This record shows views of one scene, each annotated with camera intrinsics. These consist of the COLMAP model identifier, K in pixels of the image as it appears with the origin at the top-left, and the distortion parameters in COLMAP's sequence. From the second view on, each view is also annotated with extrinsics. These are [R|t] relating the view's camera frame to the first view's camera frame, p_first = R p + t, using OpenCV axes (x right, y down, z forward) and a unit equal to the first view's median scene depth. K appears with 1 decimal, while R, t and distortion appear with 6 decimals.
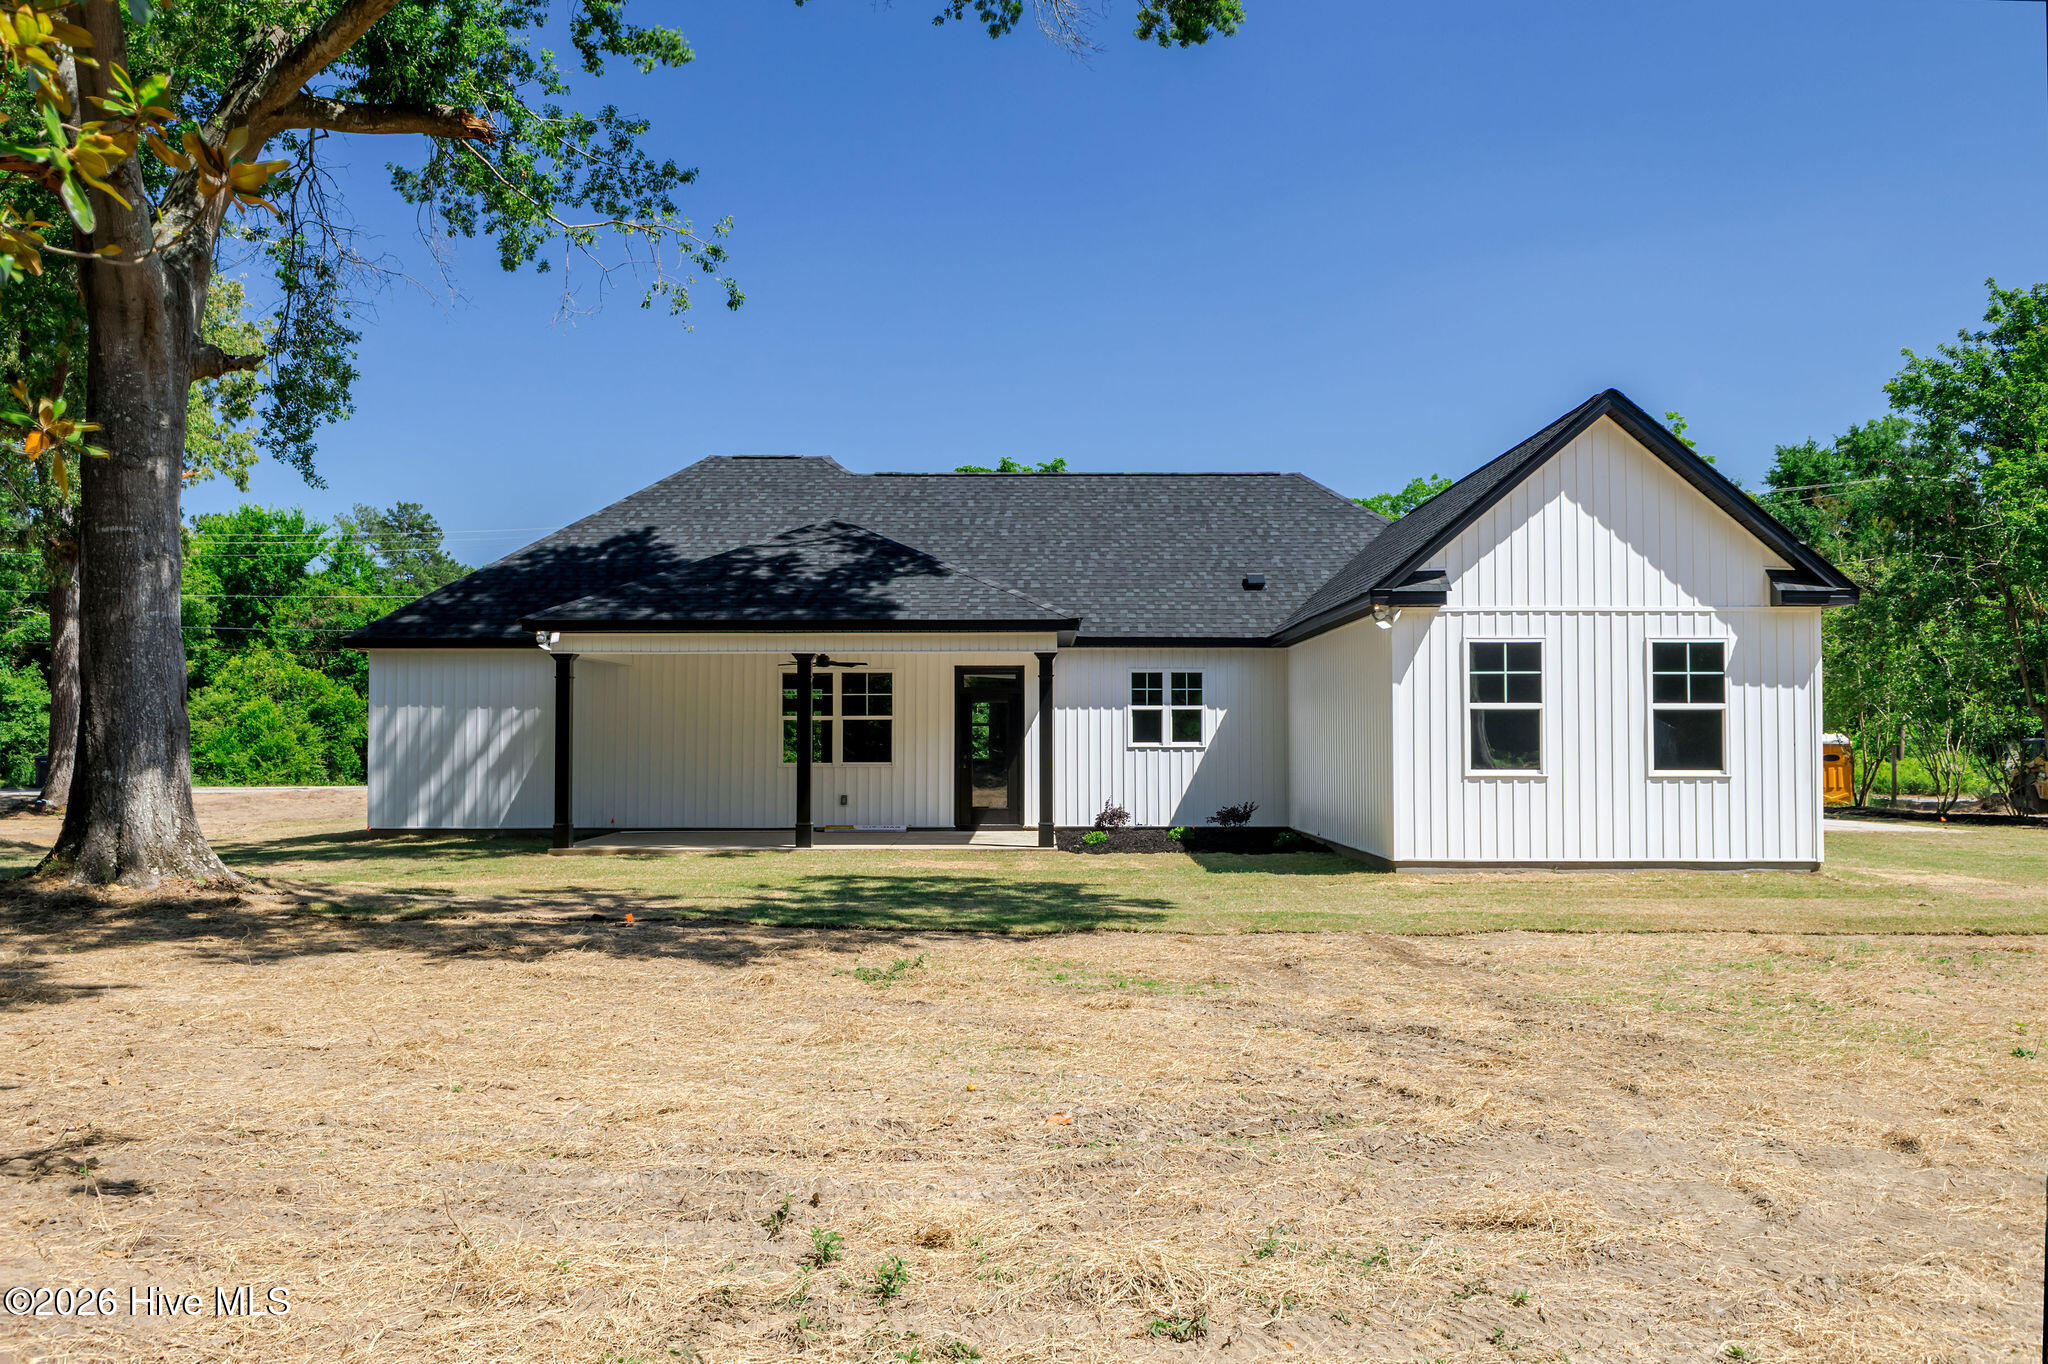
lens RADIAL K [[1593.0, 0, 1007.4], [0, 1593.0, 690.3], [0, 0, 1]] dist [-0.004867, 0.007853]
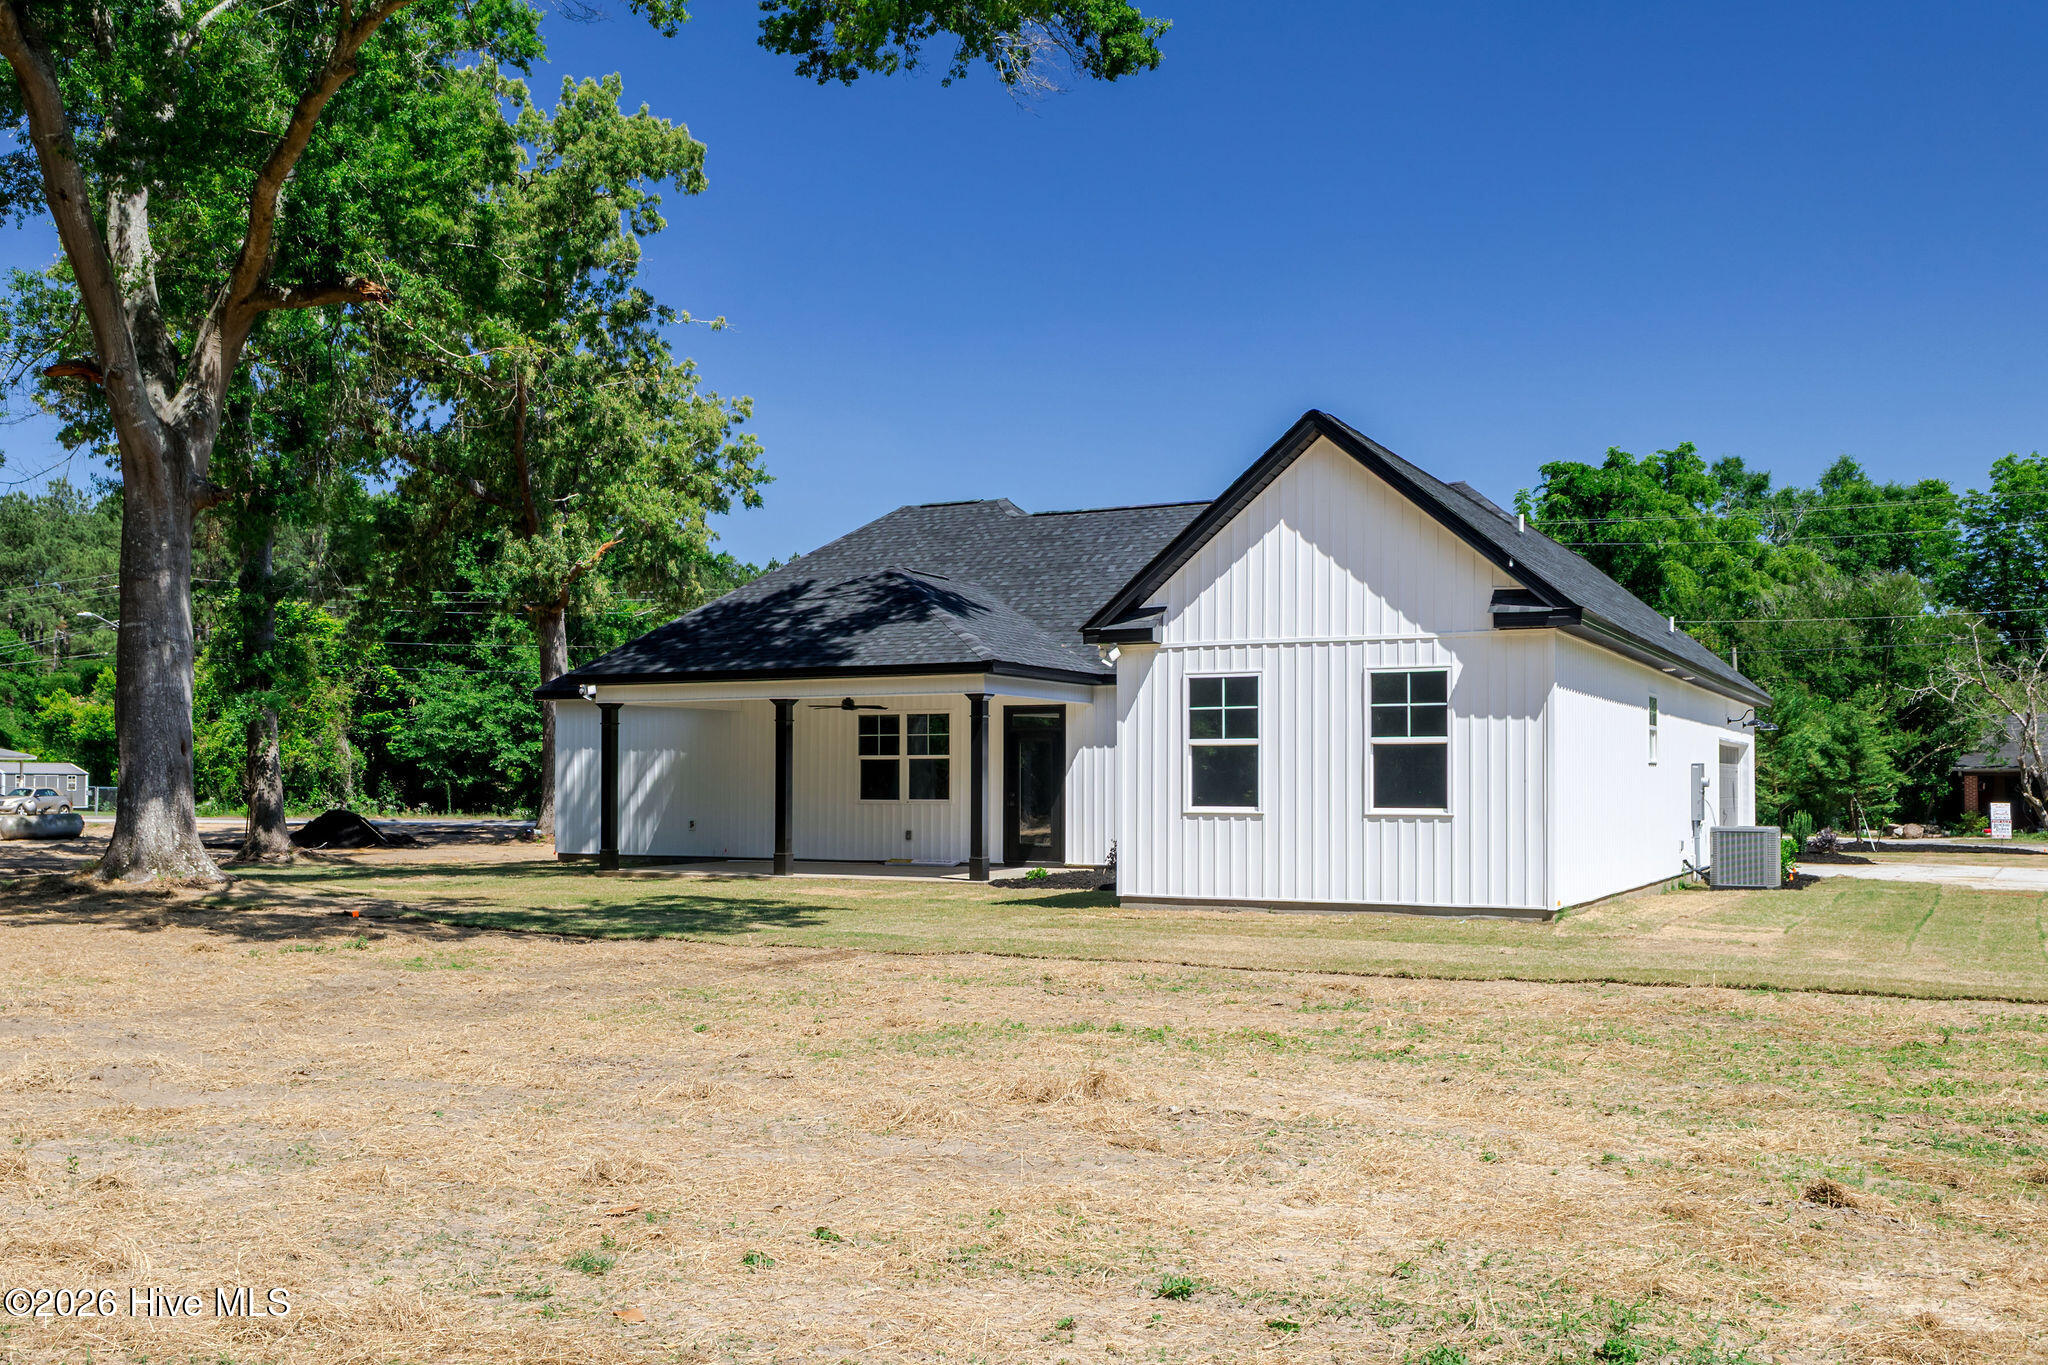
lens RADIAL K [[1803.8, 0, 999.3], [0, 1803.8, 771.0], [0, 0, 1]] dist [-0.002121, -0.012052]
pose [[0.894320, -0.002245, -0.447422, 0.574896], [0.013760, 0.999652, 0.022488, 0.000783], [0.447216, -0.026268, 0.894040, -0.048968]]
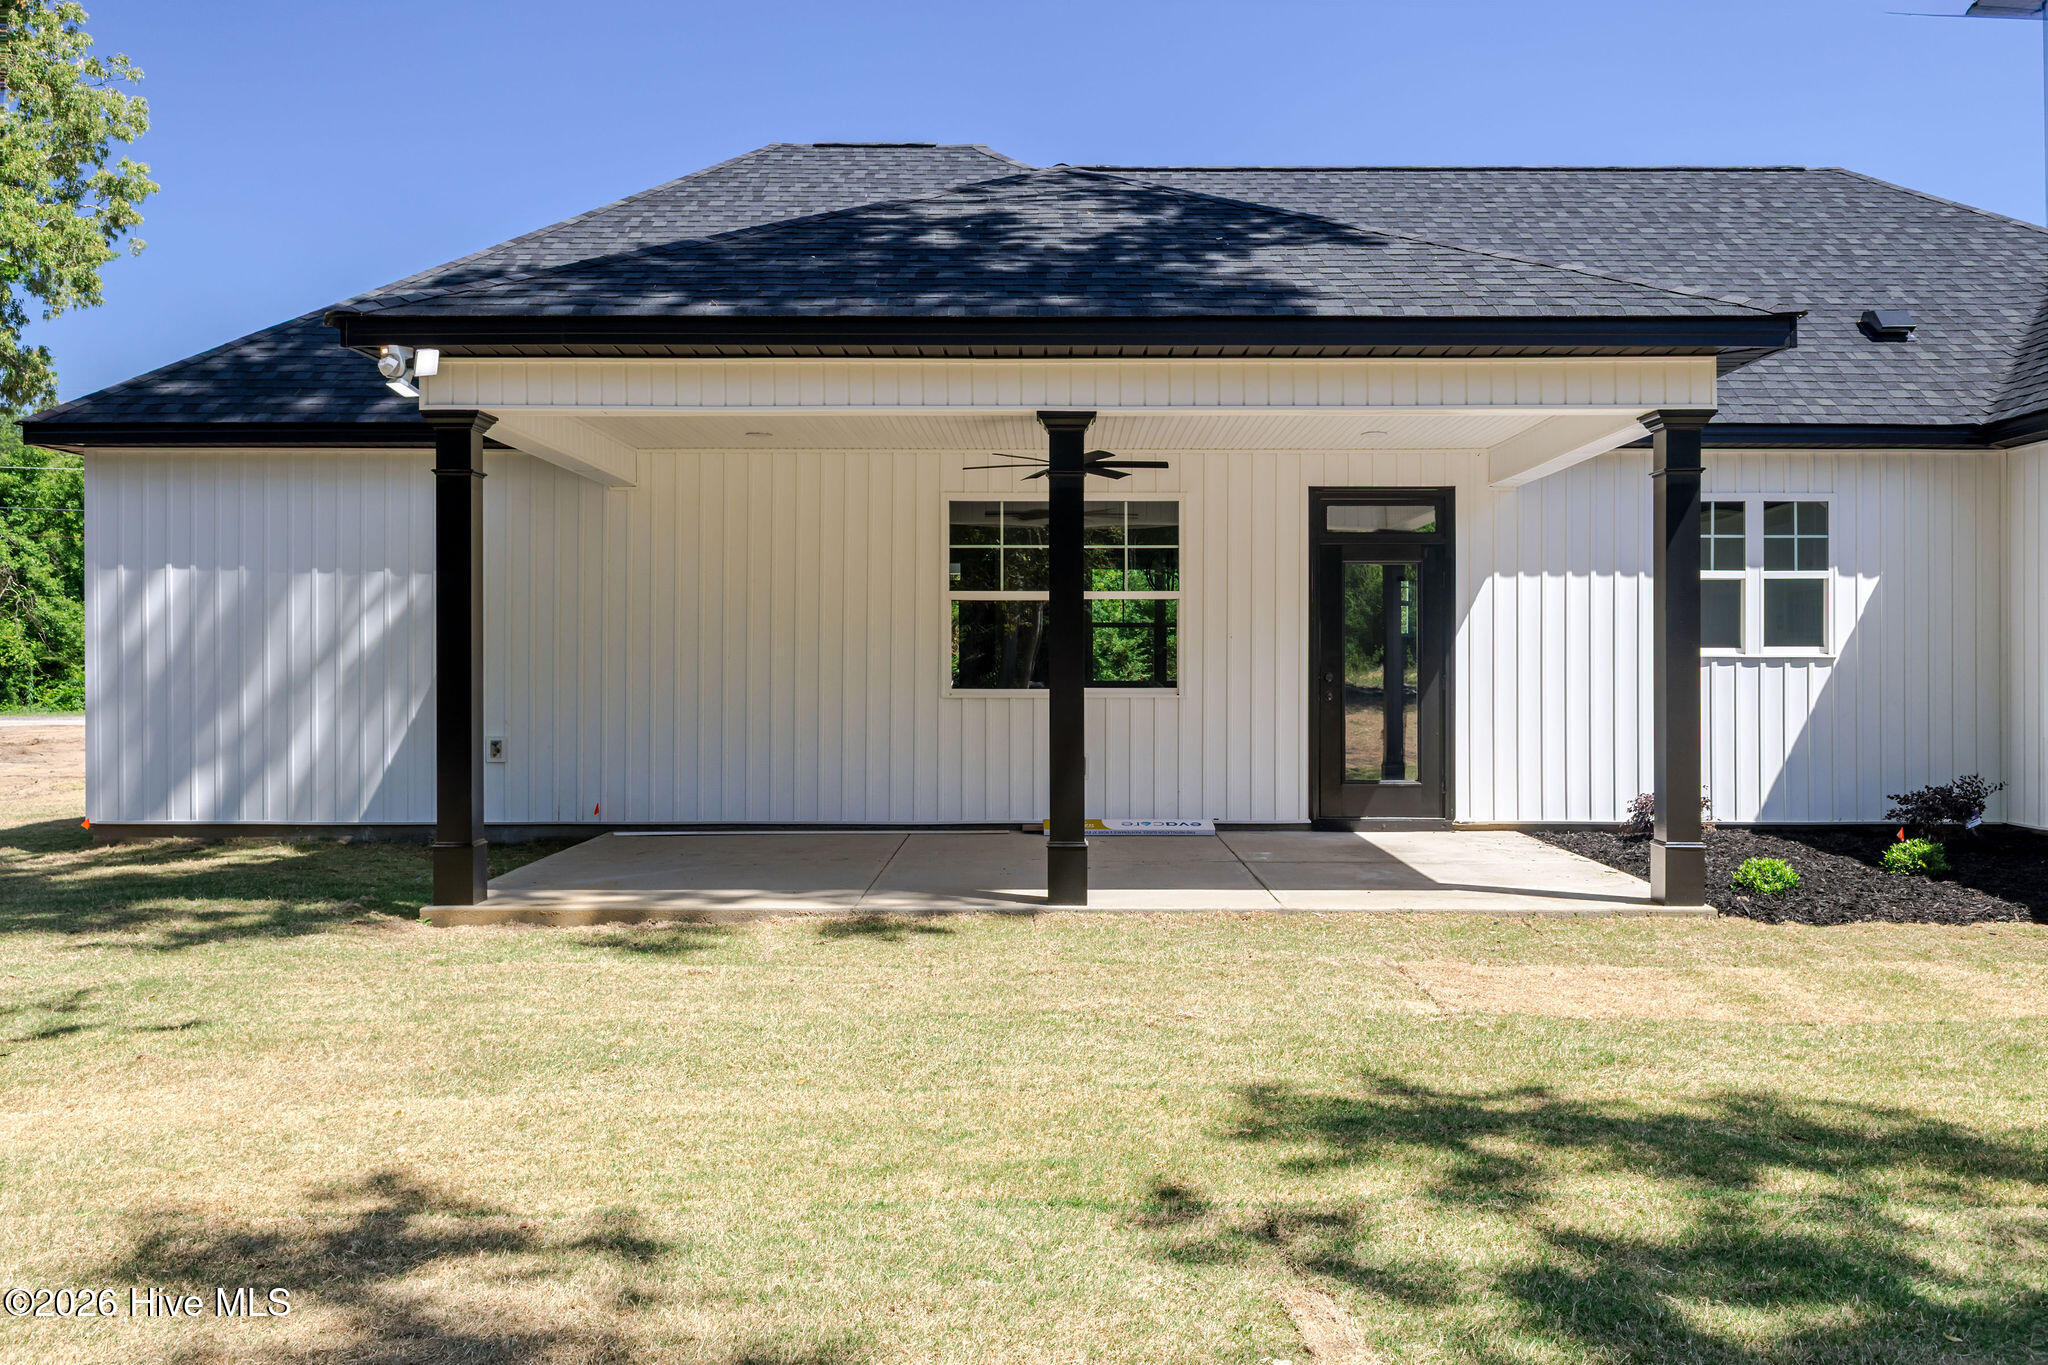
lens RADIAL K [[1593.0, 0, 1029.3], [0, 1593.0, 669.8], [0, 0, 1]] dist [-0.004867, 0.007853]
pose [[0.999985, 0.003175, 0.004381, -0.140797], [-0.003336, 0.999300, 0.037258, 0.026341], [-0.004259, -0.037272, 0.999296, 0.614409]]
